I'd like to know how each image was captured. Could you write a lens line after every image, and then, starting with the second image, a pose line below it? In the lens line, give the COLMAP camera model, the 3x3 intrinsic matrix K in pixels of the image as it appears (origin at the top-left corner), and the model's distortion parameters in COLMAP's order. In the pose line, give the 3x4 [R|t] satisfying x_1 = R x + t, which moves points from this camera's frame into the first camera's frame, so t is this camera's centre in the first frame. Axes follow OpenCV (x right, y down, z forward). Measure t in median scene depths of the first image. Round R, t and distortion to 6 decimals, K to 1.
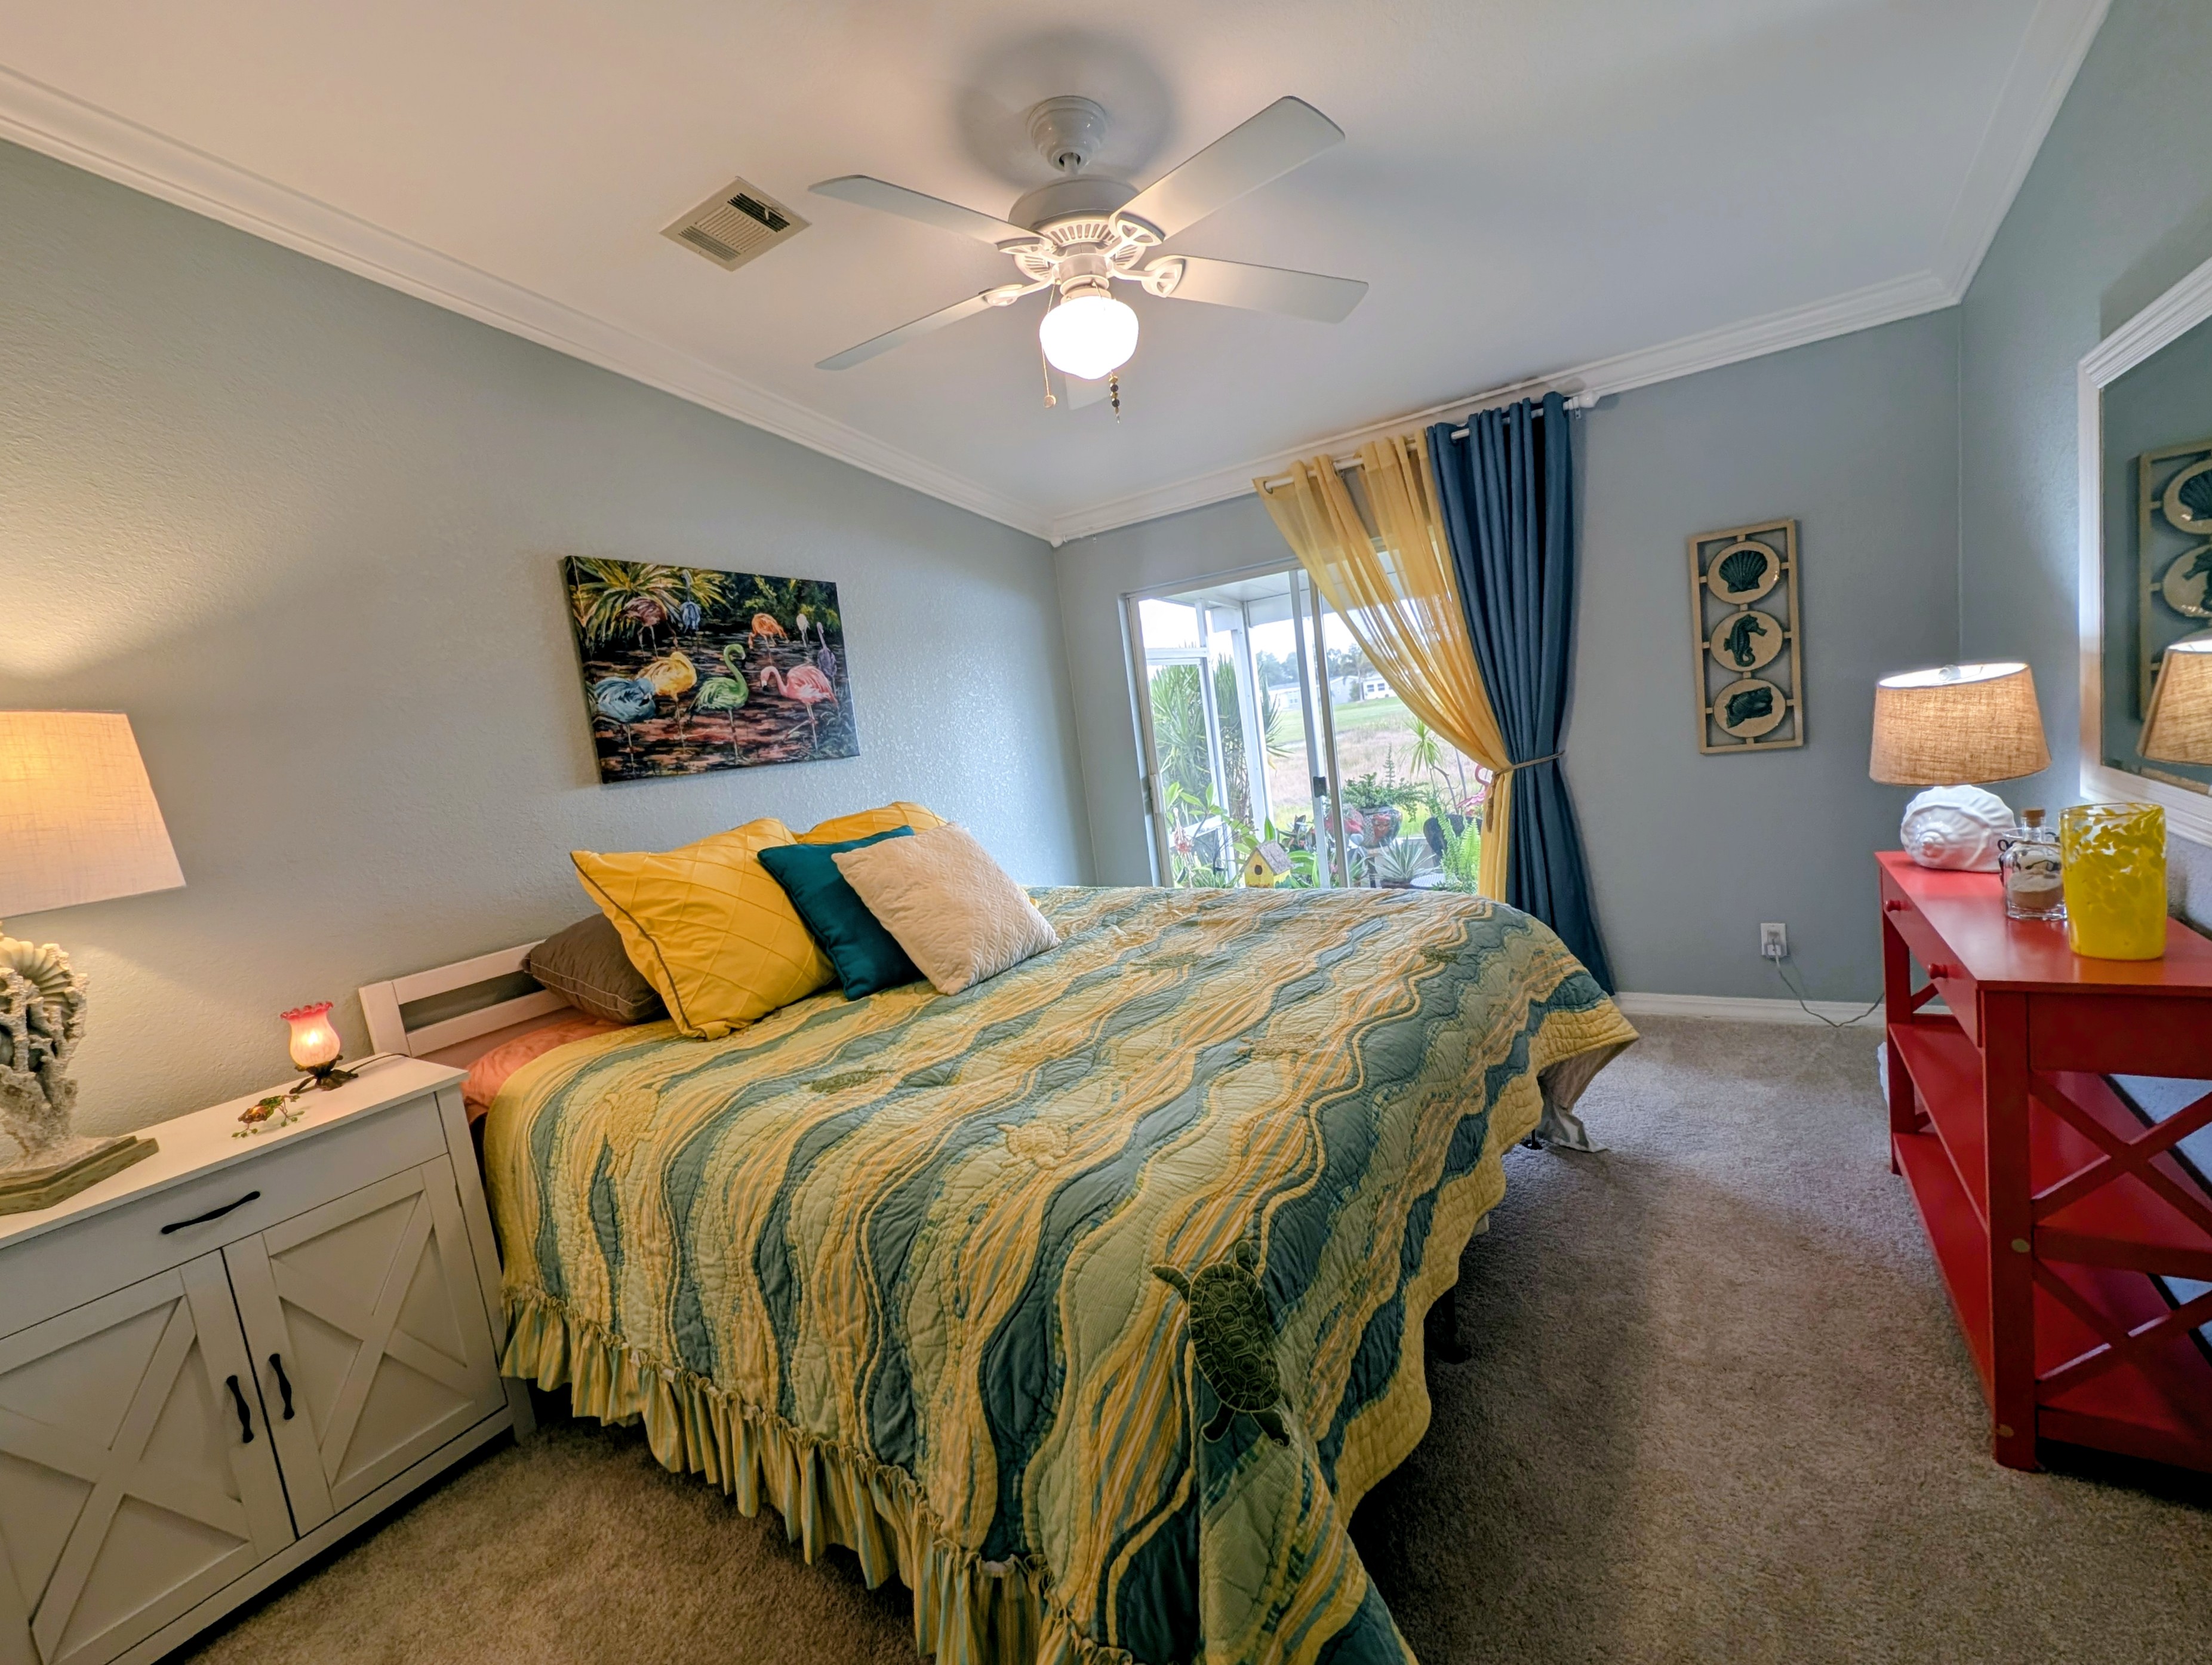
lens RADIAL K [[907.4, 0, 1093.1], [0, 907.4, 826.9], [0, 0, 1]] dist [-0.000701, -0.000433]
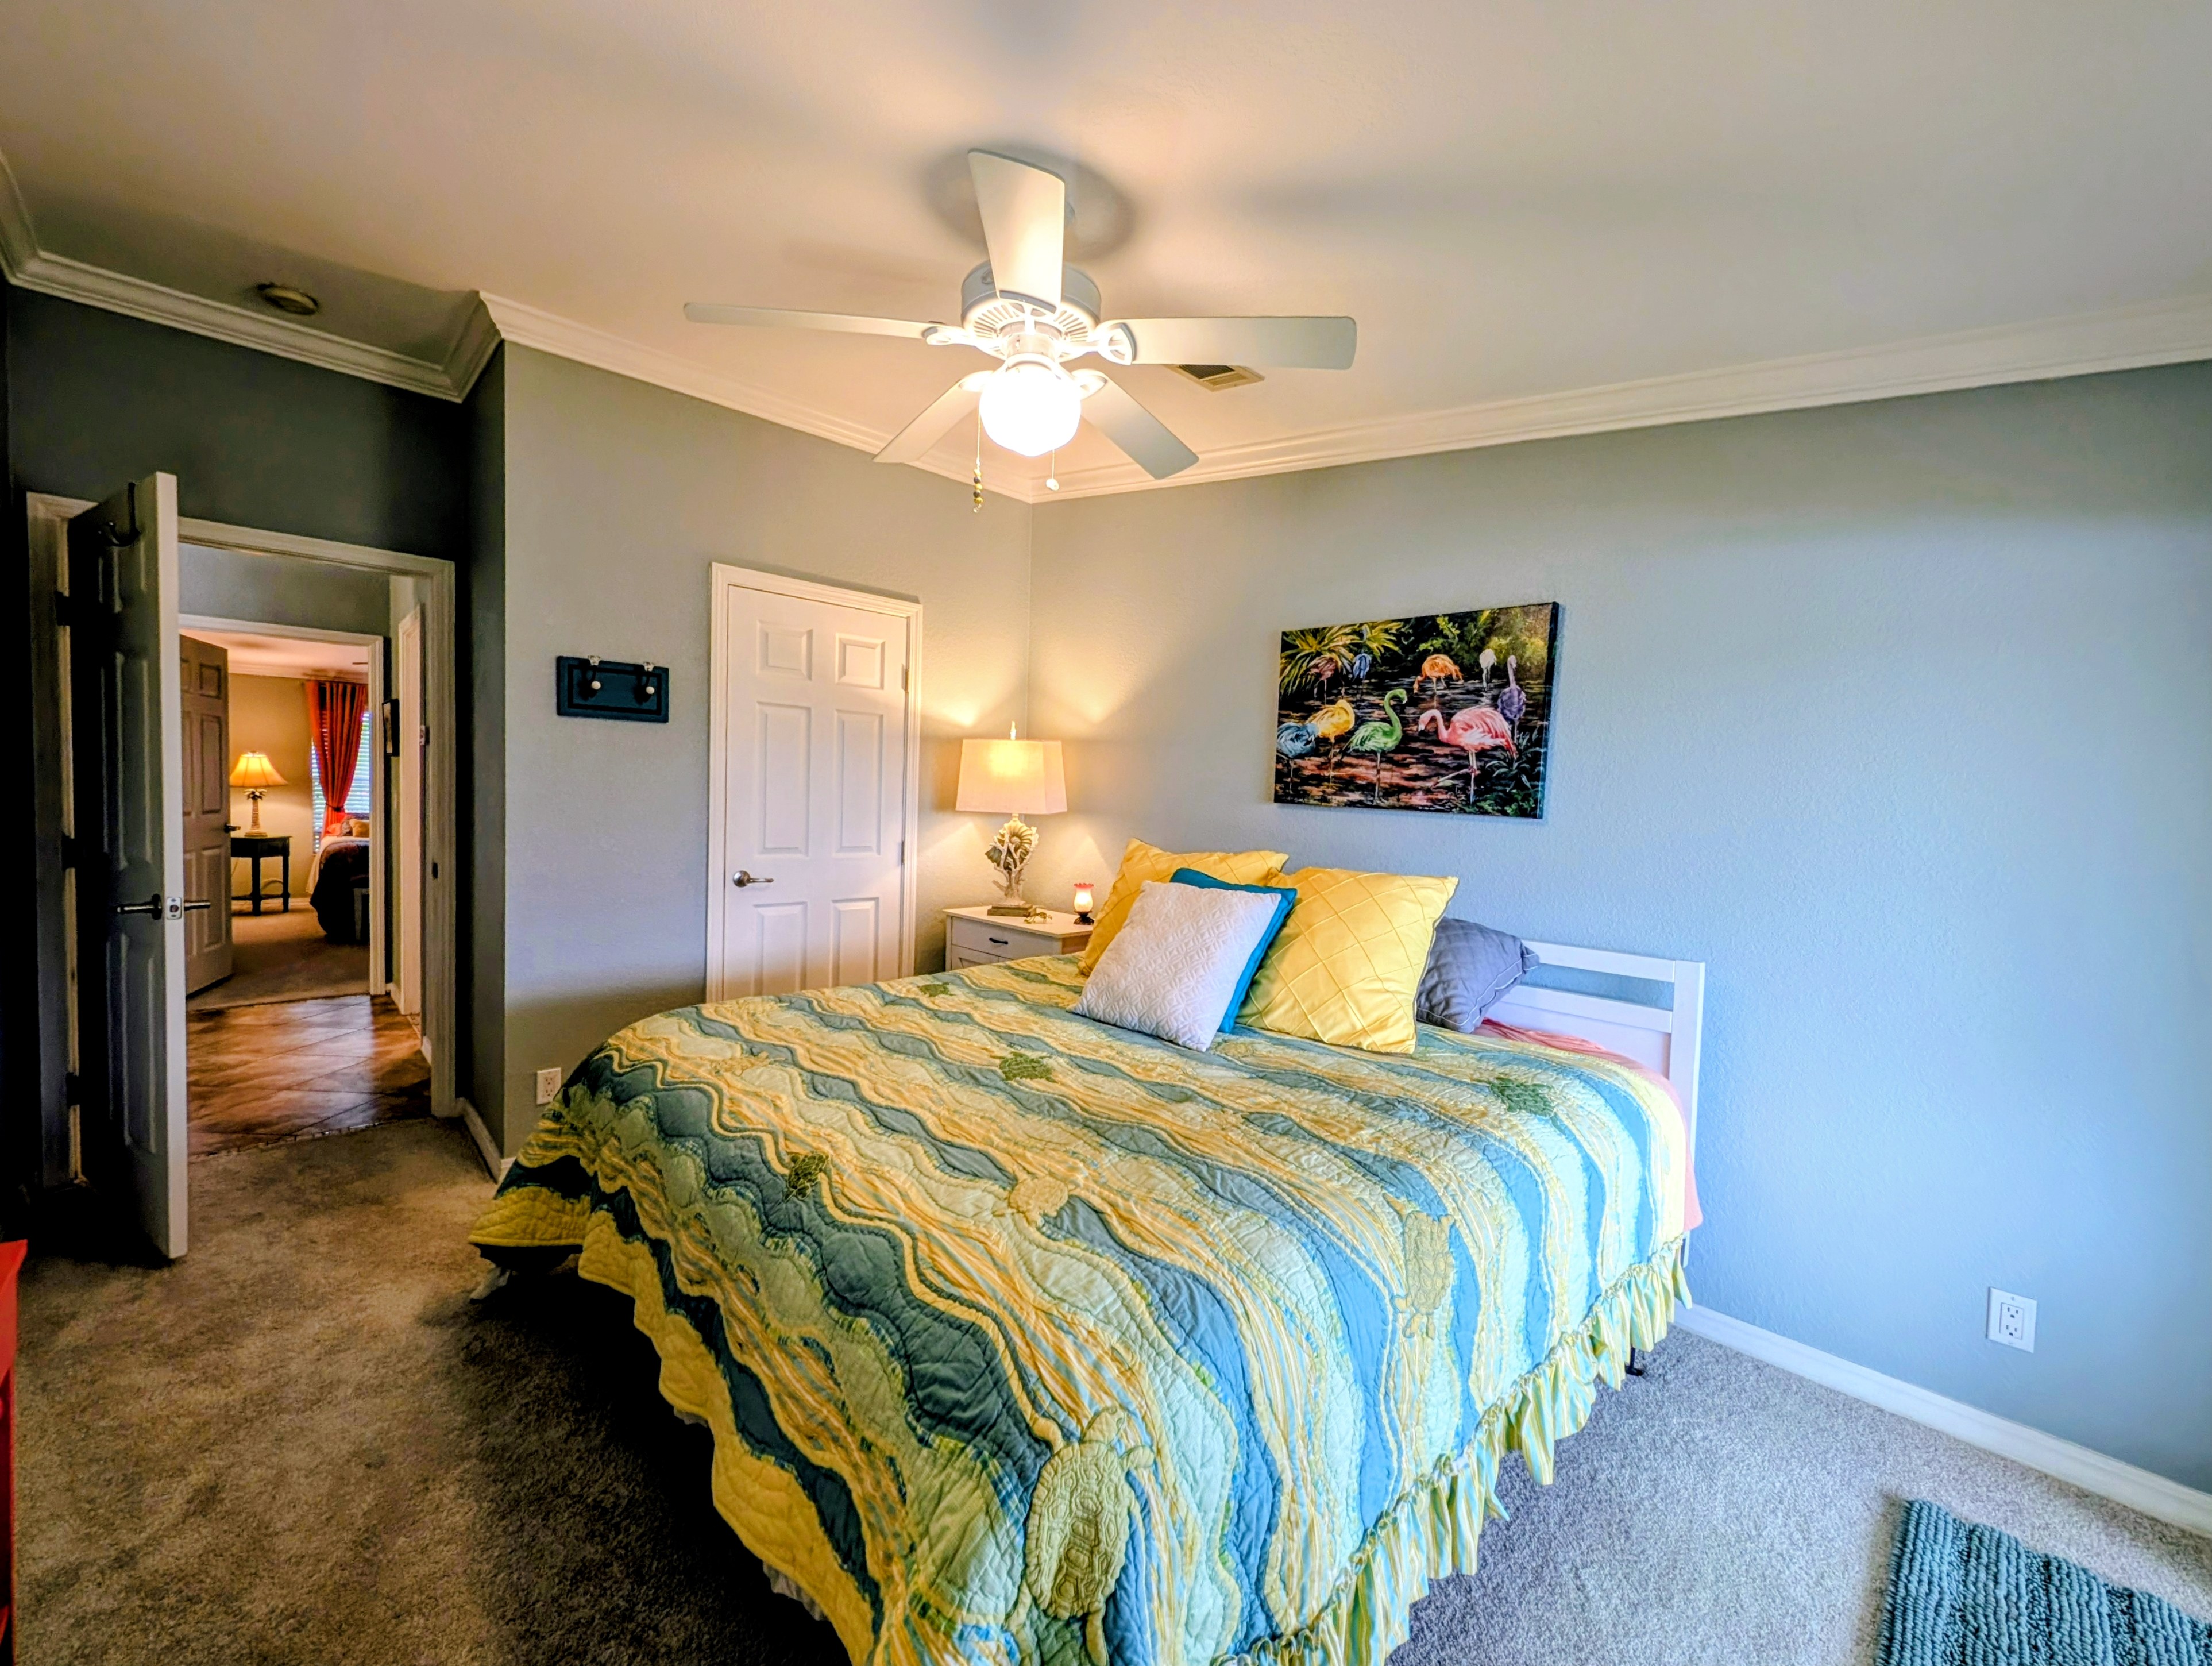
lens RADIAL K [[854.4, 0, 1106.0], [0, 854.4, 833.0], [0, 0, 1]] dist [0.001834, -0.000156]
pose [[-0.217867, 0.161309, -0.962556, 0.652952], [-0.118874, 0.974518, 0.190220, -0.193884], [0.968712, 0.155865, -0.193140, 0.921051]]
